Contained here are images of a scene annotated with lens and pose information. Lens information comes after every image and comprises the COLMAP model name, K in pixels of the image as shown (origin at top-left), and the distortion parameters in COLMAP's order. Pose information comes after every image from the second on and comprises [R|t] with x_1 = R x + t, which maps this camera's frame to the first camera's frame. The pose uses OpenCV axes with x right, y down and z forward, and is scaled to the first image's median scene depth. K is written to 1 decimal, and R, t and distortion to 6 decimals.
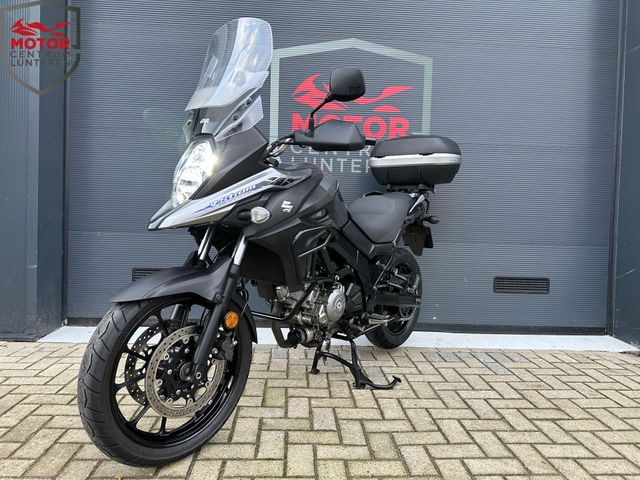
lens RADIAL K [[452.0, 0, 323.2], [0, 452.0, 233.8], [0, 0, 1]] dist [0.023989, -0.036316]
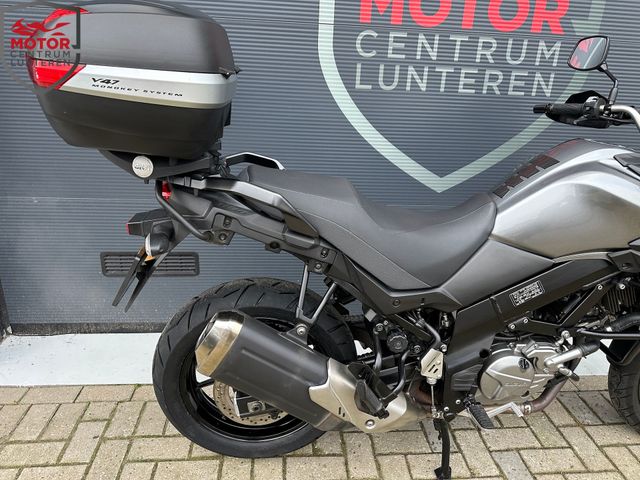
lens RADIAL K [[452.0, 0, 316.6], [0, 452.0, 241.2], [0, 0, 1]] dist [0.023989, -0.036316]
pose [[0.999488, 0.003351, 0.031834, -0.187666], [-0.013660, 0.944054, 0.329508, -0.199533], [-0.028949, -0.329774, 0.943616, 0.538859]]
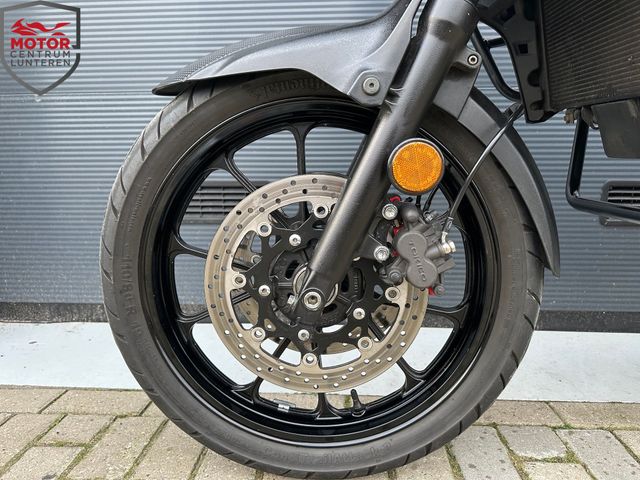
lens RADIAL K [[452.0, 0, 315.4], [0, 452.0, 237.3], [0, 0, 1]] dist [0.023989, -0.036316]
pose [[0.991834, -0.014802, -0.126677, -0.271427], [0.032473, 0.989817, 0.138592, 0.097858], [0.123335, -0.141574, 0.982215, 0.826498]]
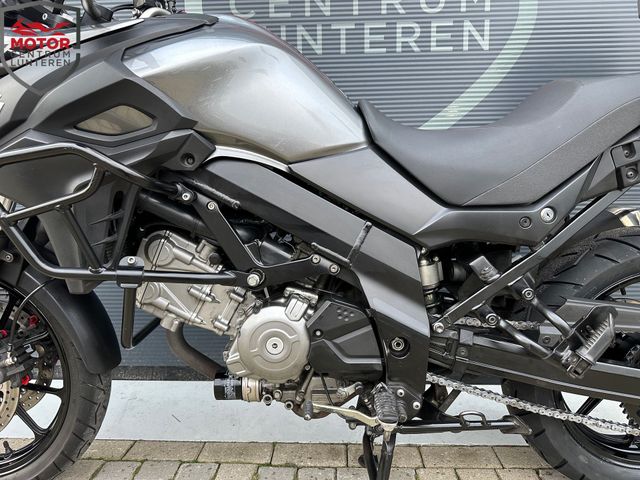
lens RADIAL K [[452.0, 0, 317.7], [0, 452.0, 240.3], [0, 0, 1]] dist [0.023989, -0.036316]
pose [[0.993857, -0.029353, -0.106705, 0.080758], [0.041253, 0.992954, 0.111085, -0.001083], [0.102692, -0.114805, 0.988066, 0.710177]]
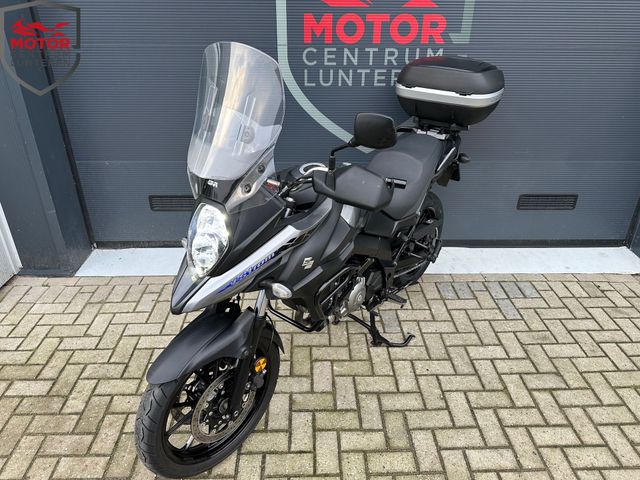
lens RADIAL K [[452.0, 0, 318.7], [0, 452.0, 238.2], [0, 0, 1]] dist [0.023989, -0.036316]
pose [[0.999129, -0.005668, -0.041344, -0.013119], [0.023289, 0.897833, 0.439719, -0.354376], [0.034628, -0.440299, 0.897183, 0.117240]]
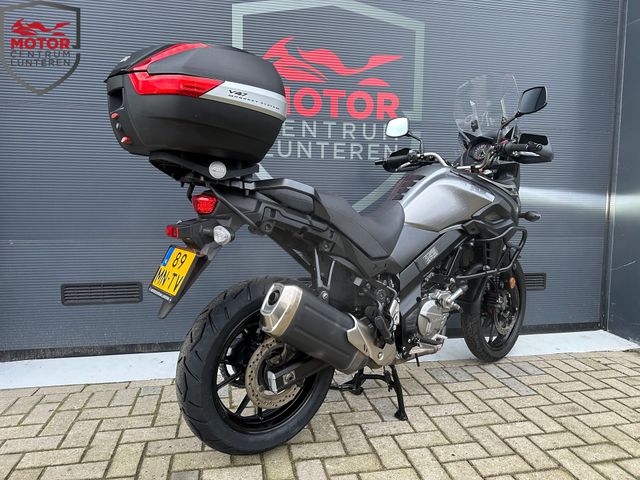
lens RADIAL K [[452.0, 0, 324.7], [0, 452.0, 238.5], [0, 0, 1]] dist [0.023989, -0.036316]
pose [[0.988757, -0.030722, 0.146339, -0.112313], [0.021647, 0.997766, 0.063208, -0.056465], [-0.147954, -0.059330, 0.987213, 0.224031]]
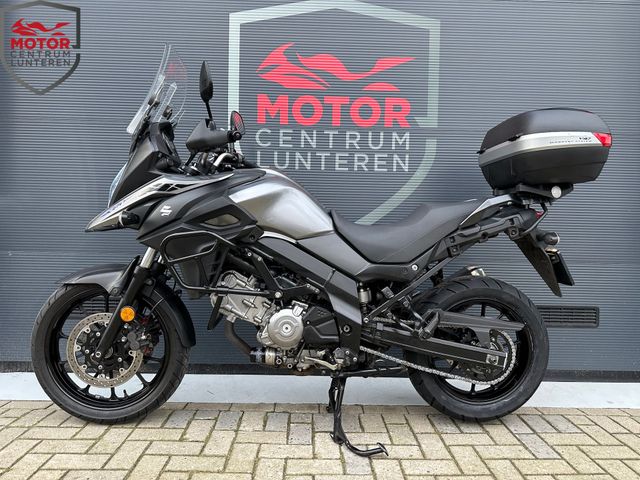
lens RADIAL K [[452.0, 0, 323.1], [0, 452.0, 237.7], [0, 0, 1]] dist [0.023989, -0.036316]
pose [[0.999396, -0.008521, -0.033692, 0.090898], [0.008137, 0.999900, -0.011525, -0.017144], [0.033787, 0.011244, 0.999366, 0.318420]]
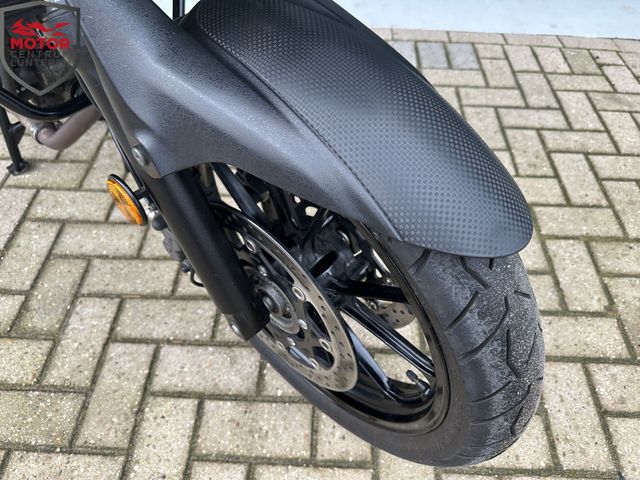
lens RADIAL K [[452.0, 0, 323.4], [0, 452.0, 240.5], [0, 0, 1]] dist [0.023989, -0.036316]
pose [[0.994746, 0.067584, -0.076896, 0.364863], [0.012327, 0.666582, 0.745330, 0.000599], [0.101630, -0.742361, 0.662247, 0.507512]]
